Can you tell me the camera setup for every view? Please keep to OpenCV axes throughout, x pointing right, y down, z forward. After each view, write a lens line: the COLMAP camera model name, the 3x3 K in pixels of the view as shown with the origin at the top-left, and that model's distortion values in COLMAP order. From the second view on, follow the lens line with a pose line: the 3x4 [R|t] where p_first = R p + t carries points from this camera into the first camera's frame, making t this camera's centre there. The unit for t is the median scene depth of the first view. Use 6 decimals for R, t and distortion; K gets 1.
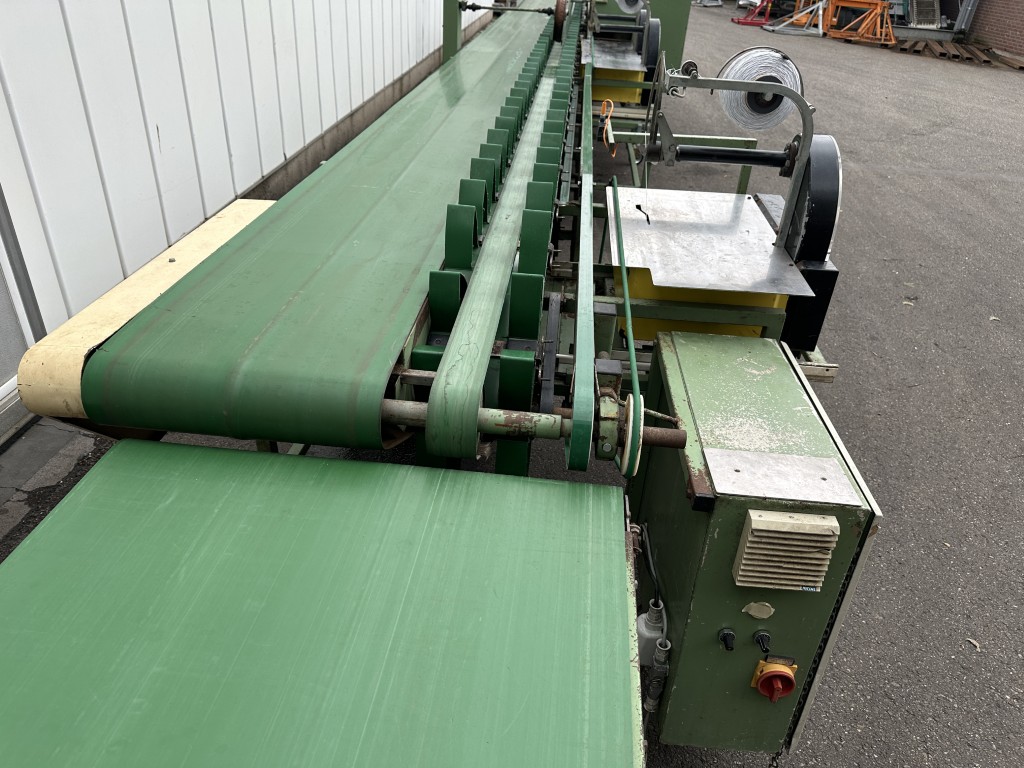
lens RADIAL K [[723.9, 0, 514.3], [0, 723.9, 390.0], [0, 0, 1]] dist [0.005072, 0.002754]
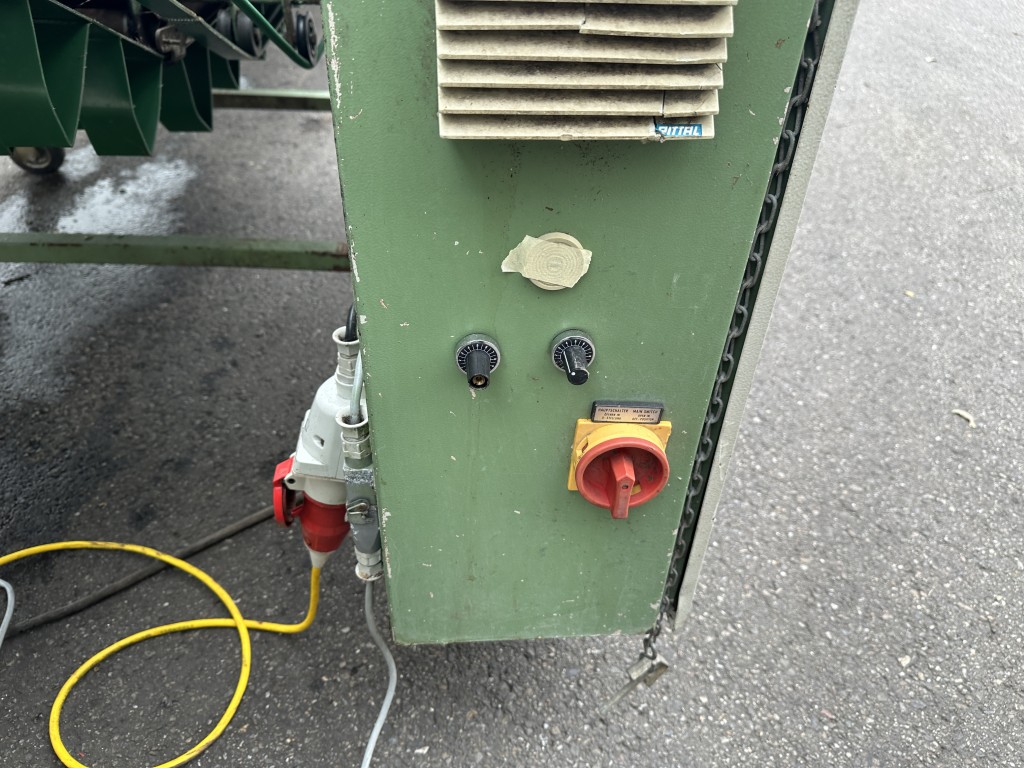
lens RADIAL K [[732.3, 0, 512.8], [0, 732.3, 373.2], [0, 0, 1]] dist [-0.000814, -0.001410]
pose [[0.990639, -0.093891, 0.099094, 0.197231], [0.081222, 0.988835, 0.124936, 0.218820], [-0.109718, -0.115718, 0.987204, 0.456089]]
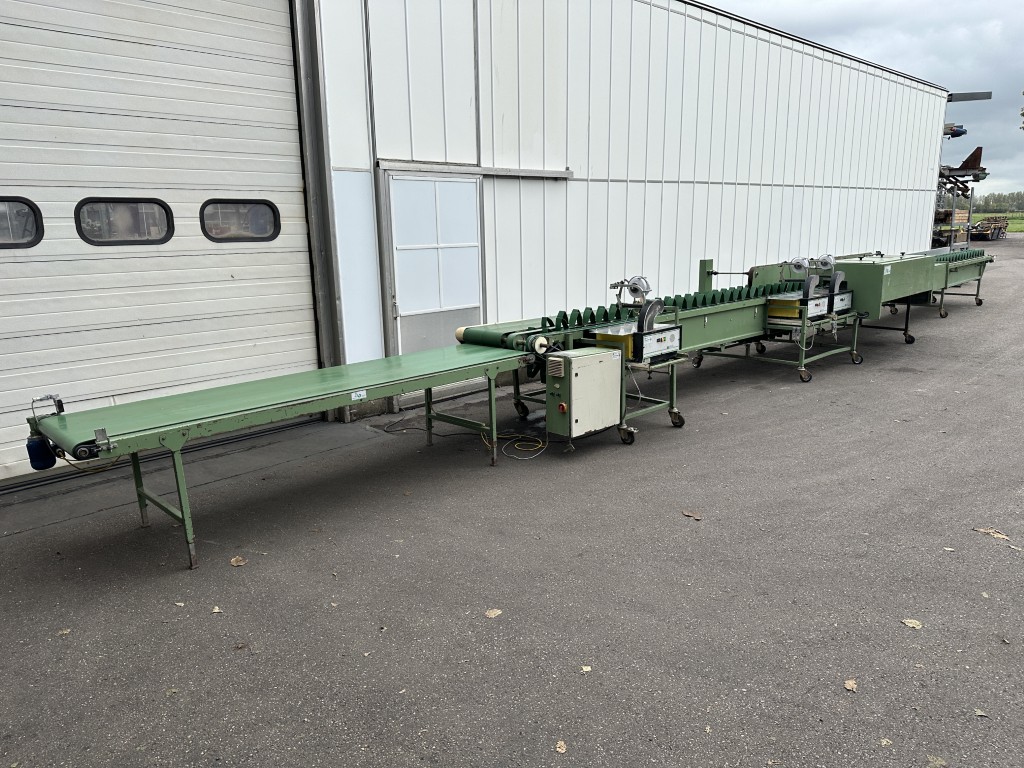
lens RADIAL K [[715.7, 0, 517.0], [0, 715.7, 382.2], [0, 0, 1]] dist [0.076110, -0.100255]
pose [[0.754126, 0.063860, -0.653617, 2.143535], [-0.289312, 0.925786, -0.243350, 1.009371], [0.589570, 0.372616, 0.716635, -1.639206]]
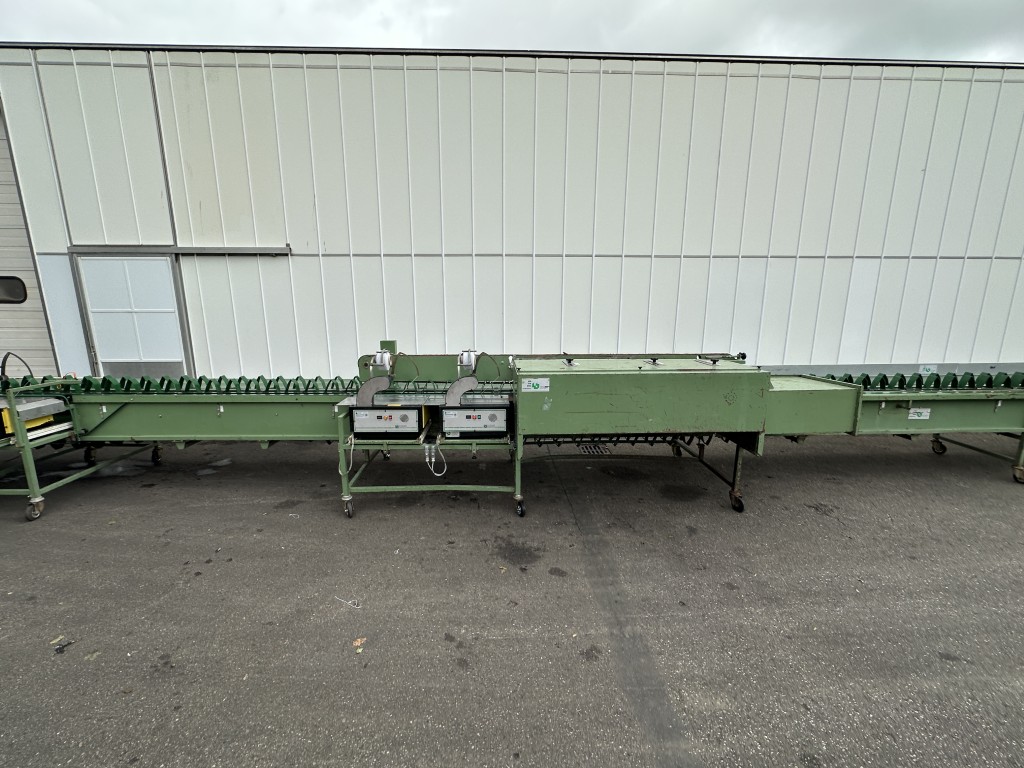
lens RADIAL K [[440.8, 0, 512.0], [0, 440.8, 384.0], [0, 0, 1]] dist [-0.000643, -0.000039]
pose [[0.115695, 0.133525, -0.984269, 2.577784], [-0.522371, 0.851004, 0.054045, -1.709931], [0.844833, 0.507901, 0.168207, 2.755187]]
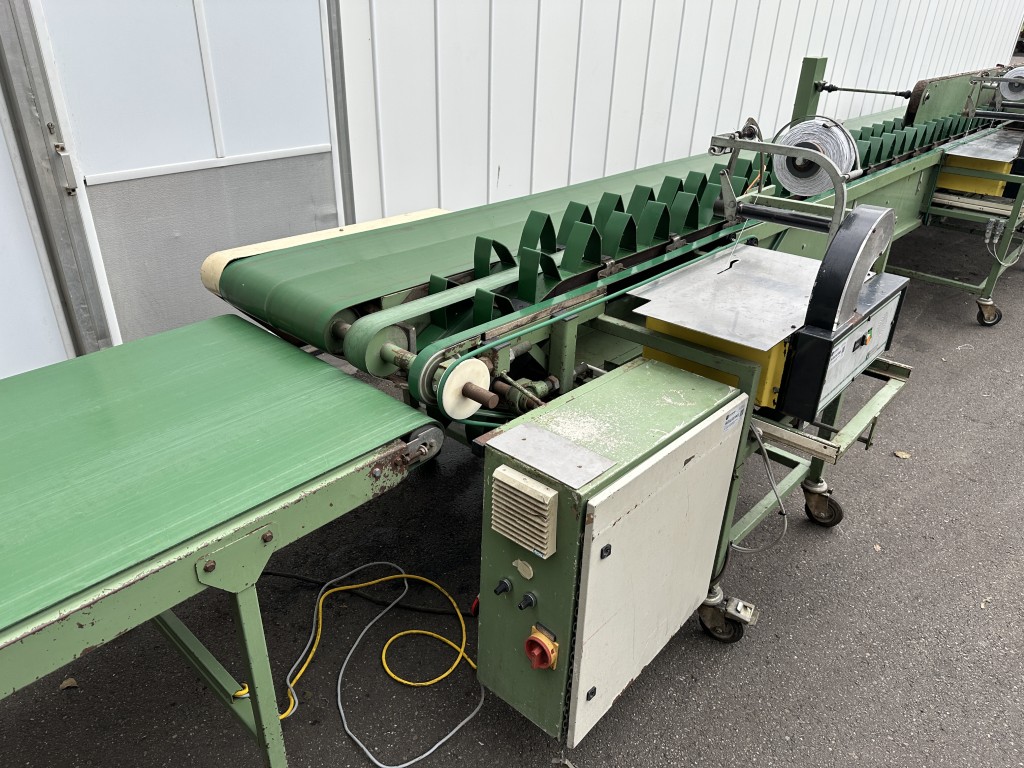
lens RADIAL K [[715.7, 0, 517.0], [0, 715.7, 382.2], [0, 0, 1]] dist [0.076110, -0.100255]
pose [[0.800494, 0.247722, -0.545750, 0.619791], [-0.304250, 0.952491, -0.013920, 0.028134], [0.516373, 0.177187, 0.837832, -0.011824]]
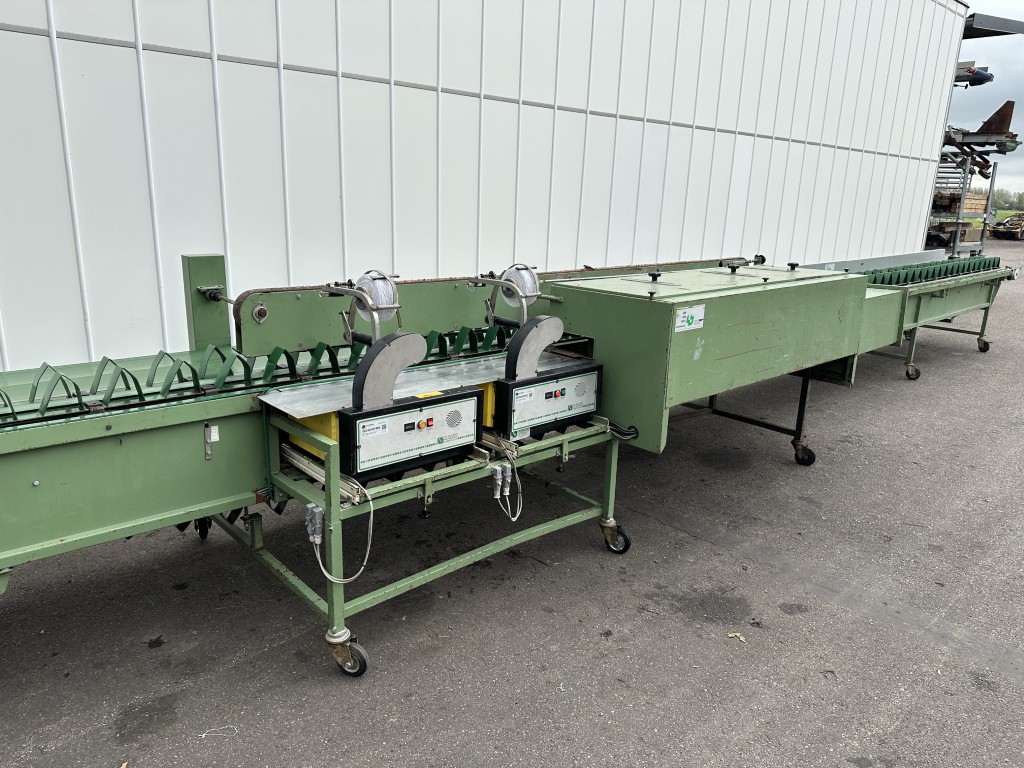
lens RADIAL K [[715.7, 0, 517.0], [0, 715.7, 382.2], [0, 0, 1]] dist [0.076110, -0.100255]
pose [[0.735782, 0.134480, -0.663731, 1.630346], [-0.349282, 0.915029, -0.201802, -1.011206], [0.580195, 0.380312, 0.720234, 1.700672]]
